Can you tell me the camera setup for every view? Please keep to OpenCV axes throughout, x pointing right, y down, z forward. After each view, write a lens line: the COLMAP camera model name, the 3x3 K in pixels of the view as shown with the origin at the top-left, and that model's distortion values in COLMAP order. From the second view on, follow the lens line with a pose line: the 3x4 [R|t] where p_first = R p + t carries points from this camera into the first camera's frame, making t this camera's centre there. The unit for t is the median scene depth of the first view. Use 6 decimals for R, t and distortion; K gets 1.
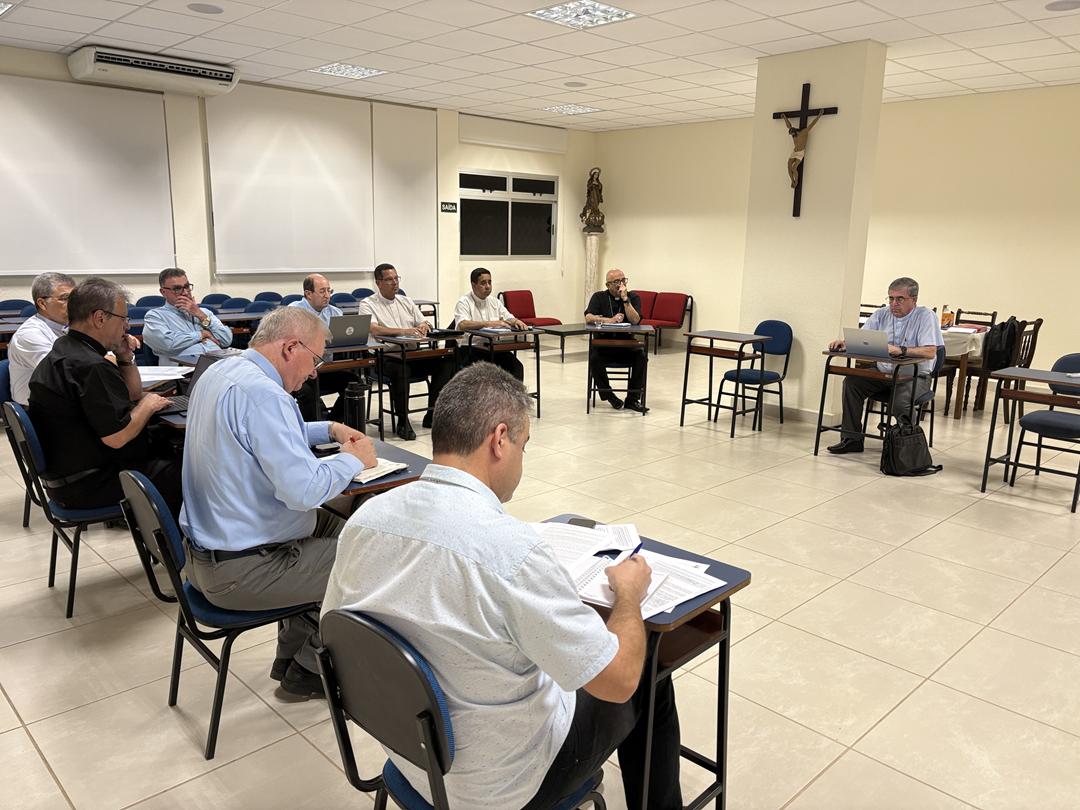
lens RADIAL K [[825.2, 0, 547.7], [0, 825.2, 404.8], [0, 0, 1]] dist [0.008016, -0.003963]
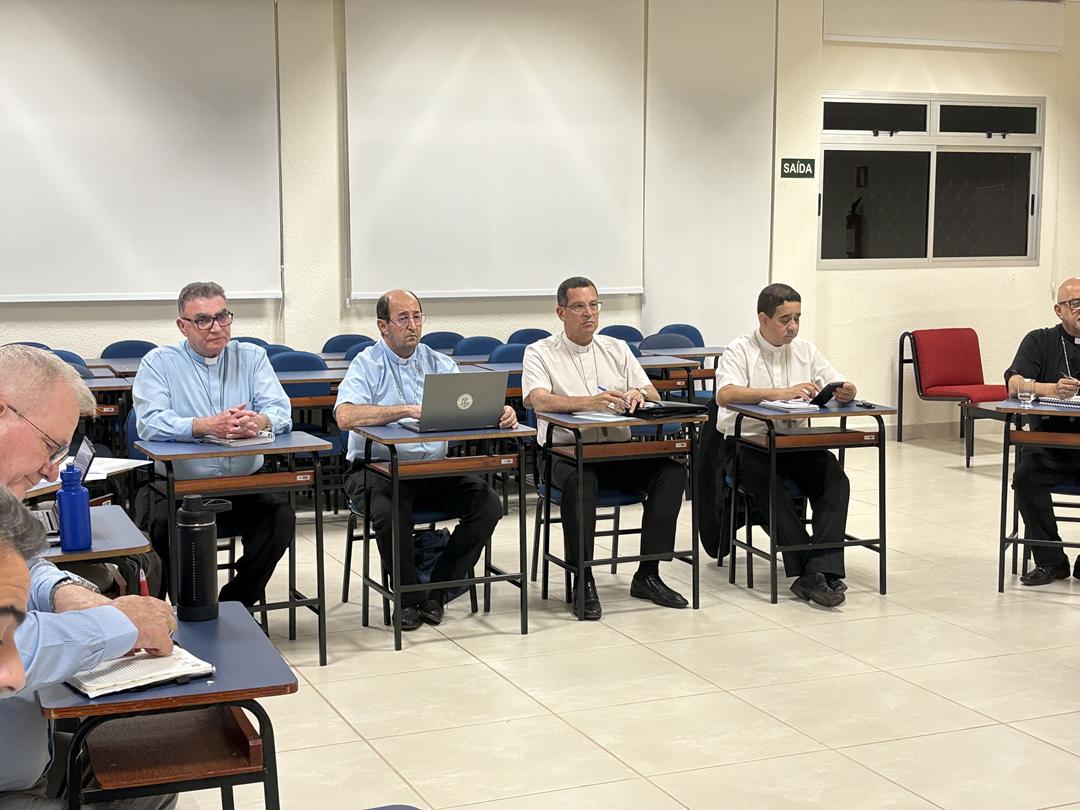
lens RADIAL K [[1537.8, 0, 536.2], [0, 1537.8, 402.3], [0, 0, 1]] dist [0.039166, 0.000000]
pose [[0.920455, 0.018730, -0.390399, 0.151888], [-0.055203, 0.995068, -0.082413, -0.009632], [0.386930, 0.097409, 0.916950, 0.105751]]
